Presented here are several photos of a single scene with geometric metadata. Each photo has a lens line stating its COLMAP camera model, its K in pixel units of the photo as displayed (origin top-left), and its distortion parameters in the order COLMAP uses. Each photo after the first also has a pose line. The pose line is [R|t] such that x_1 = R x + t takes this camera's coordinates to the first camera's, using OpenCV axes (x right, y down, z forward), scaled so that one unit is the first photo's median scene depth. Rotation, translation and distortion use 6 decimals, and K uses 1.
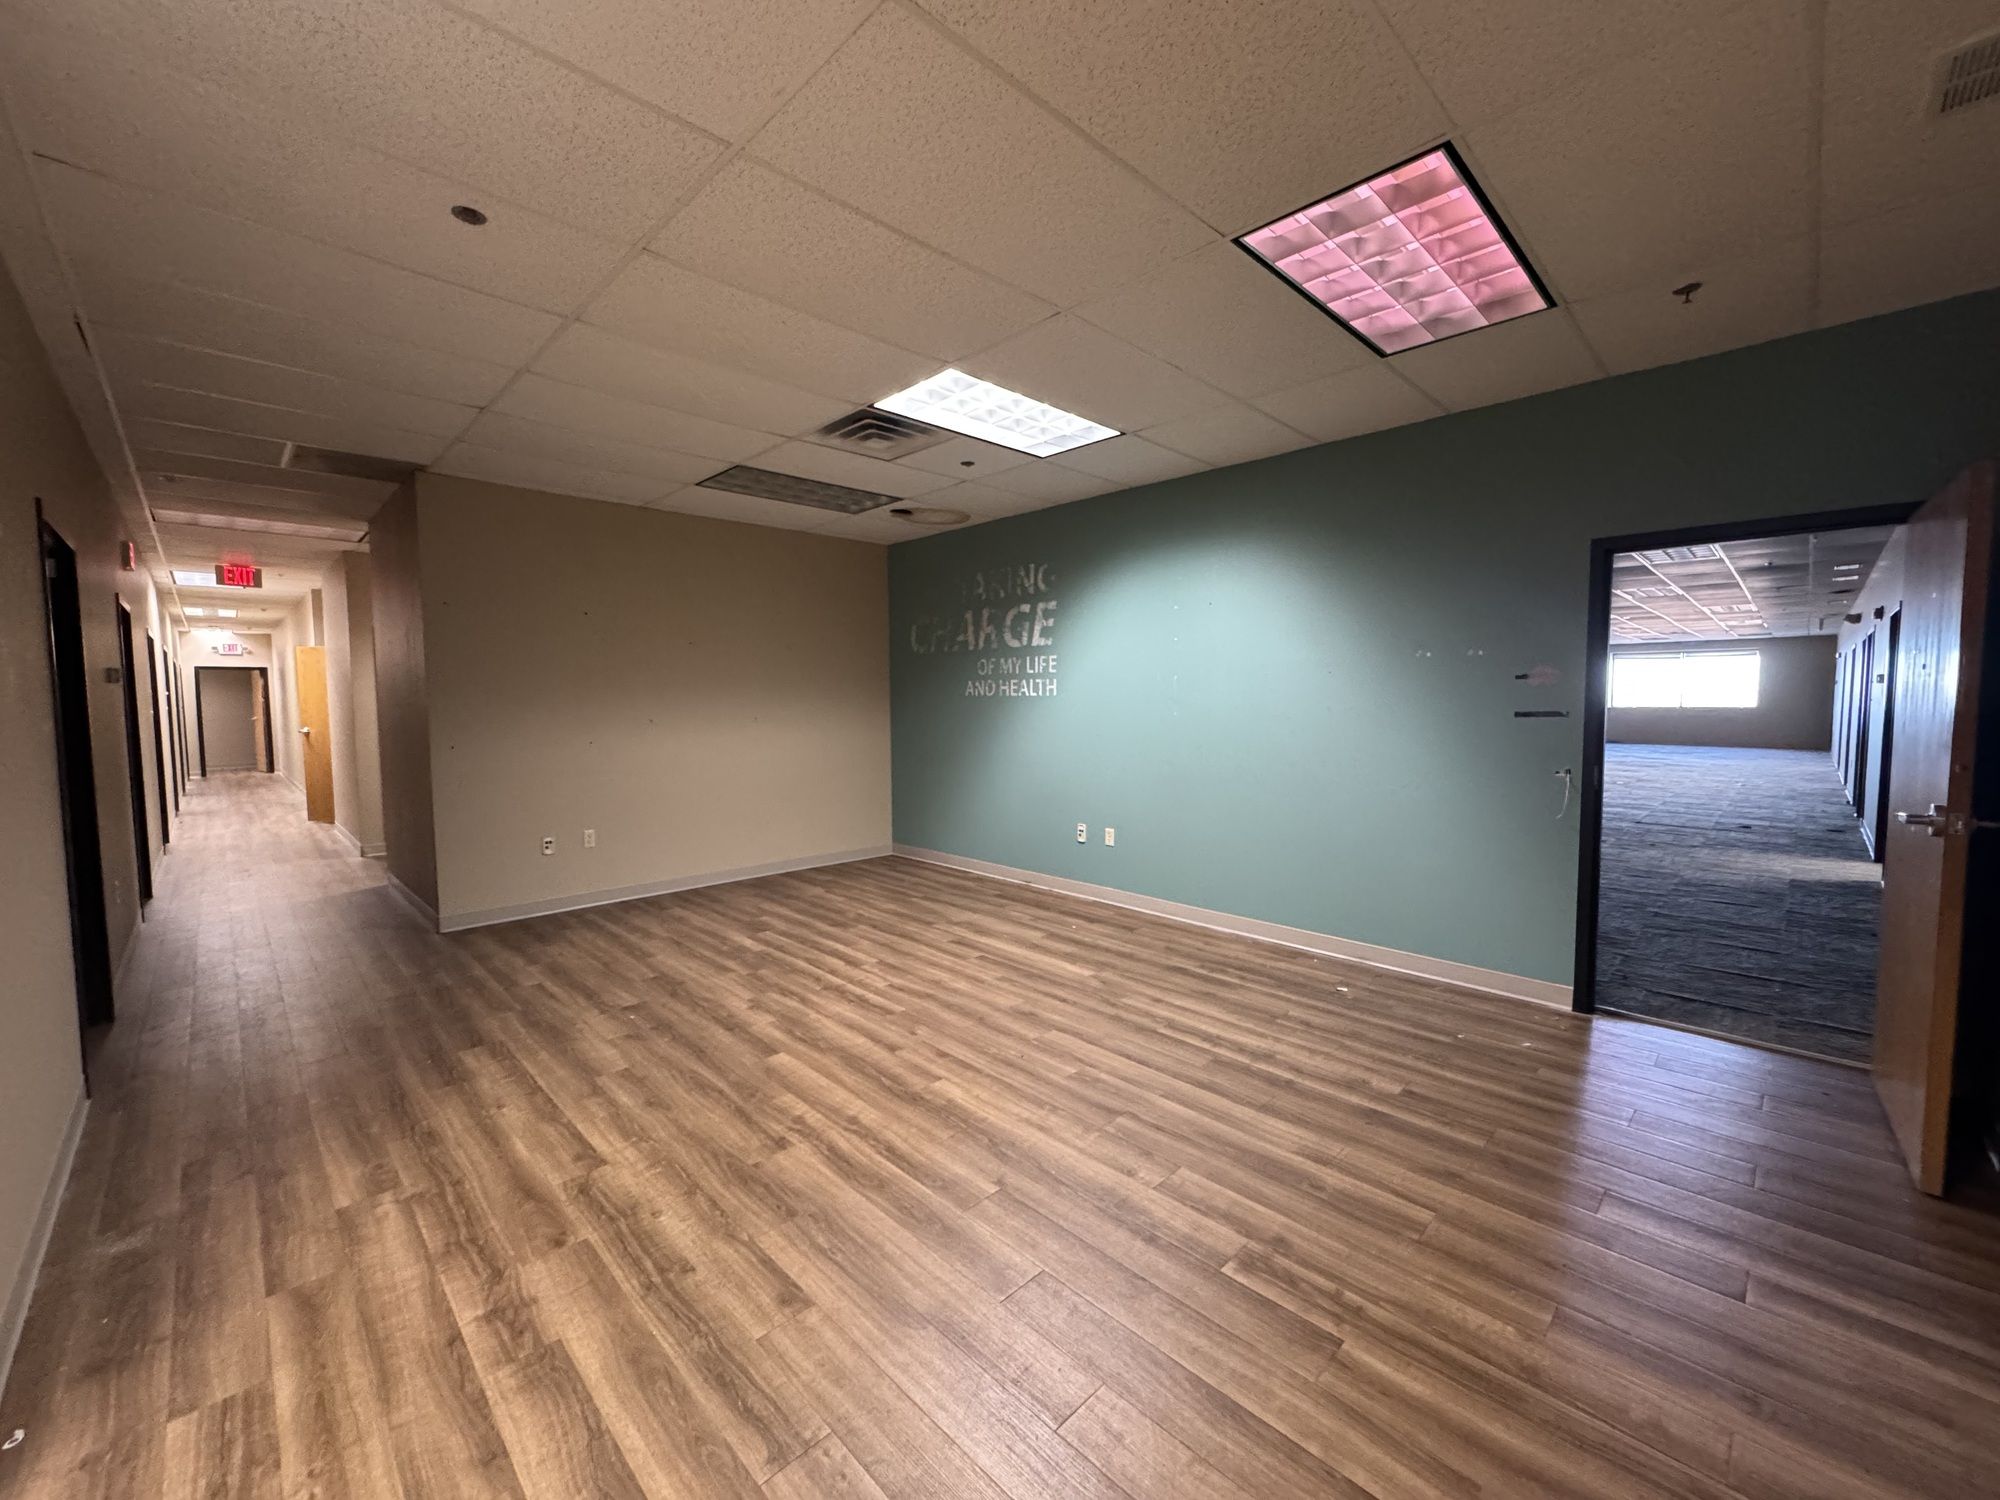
lens RADIAL K [[796.8, 0, 1003.0], [0, 796.8, 749.3], [0, 0, 1]] dist [0.004424, 0.001116]
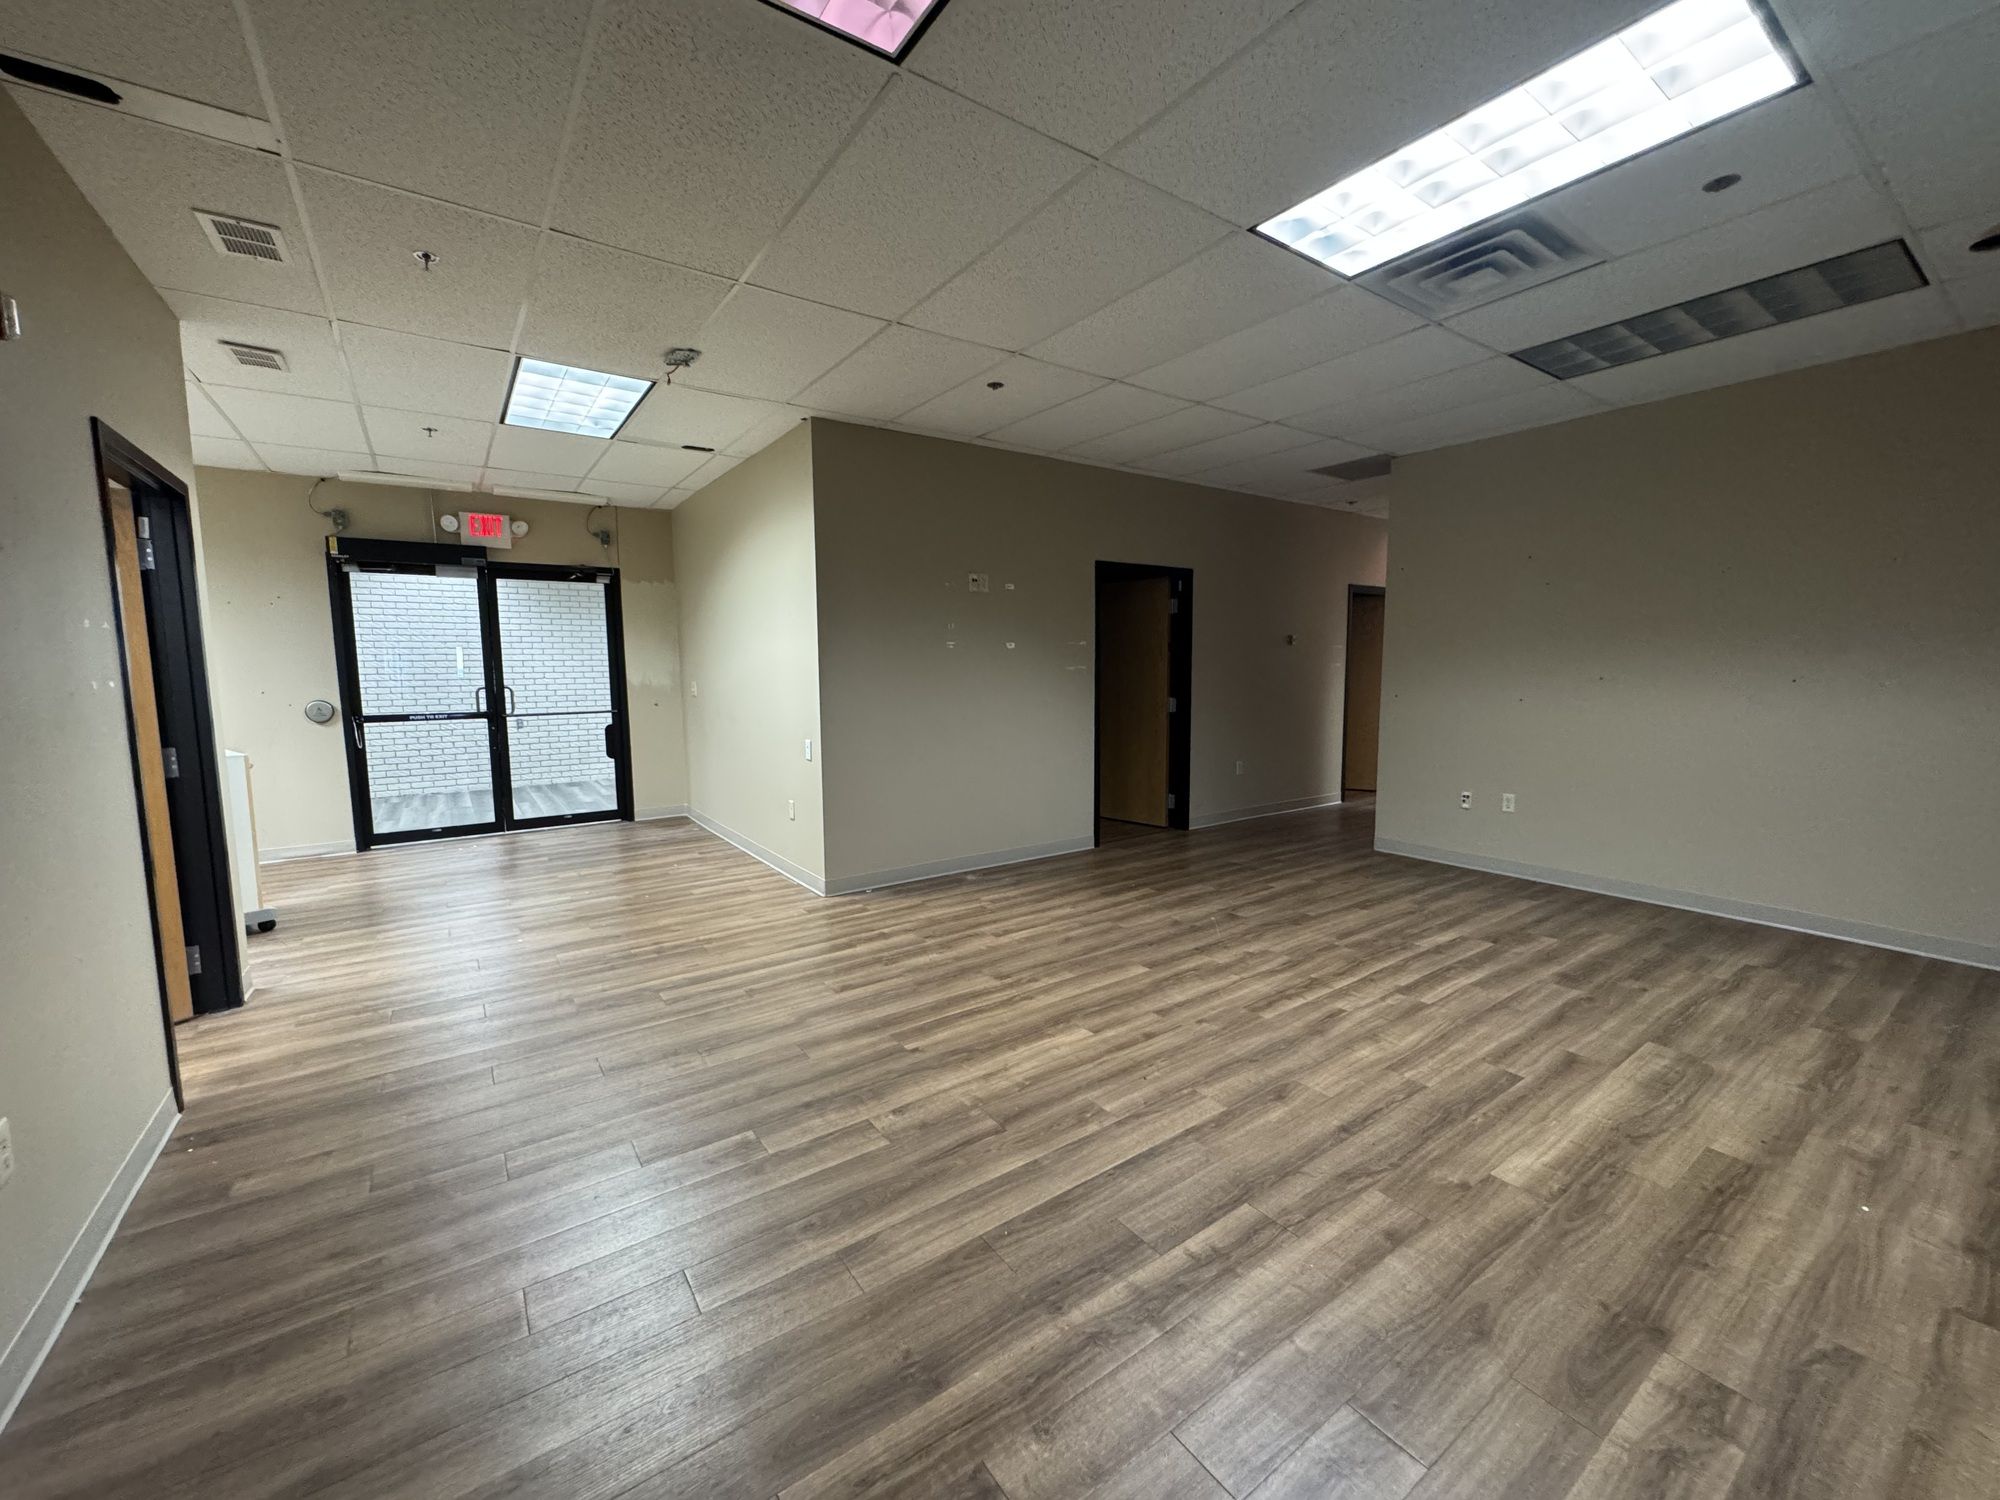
lens RADIAL K [[796.8, 0, 1002.9], [0, 796.8, 750.5], [0, 0, 1]] dist [0.004424, 0.001116]
pose [[-0.164390, 0.111005, -0.980129, 0.732385], [-0.054103, 0.991137, 0.121326, -0.045889], [0.984911, 0.072973, -0.156927, 0.839632]]
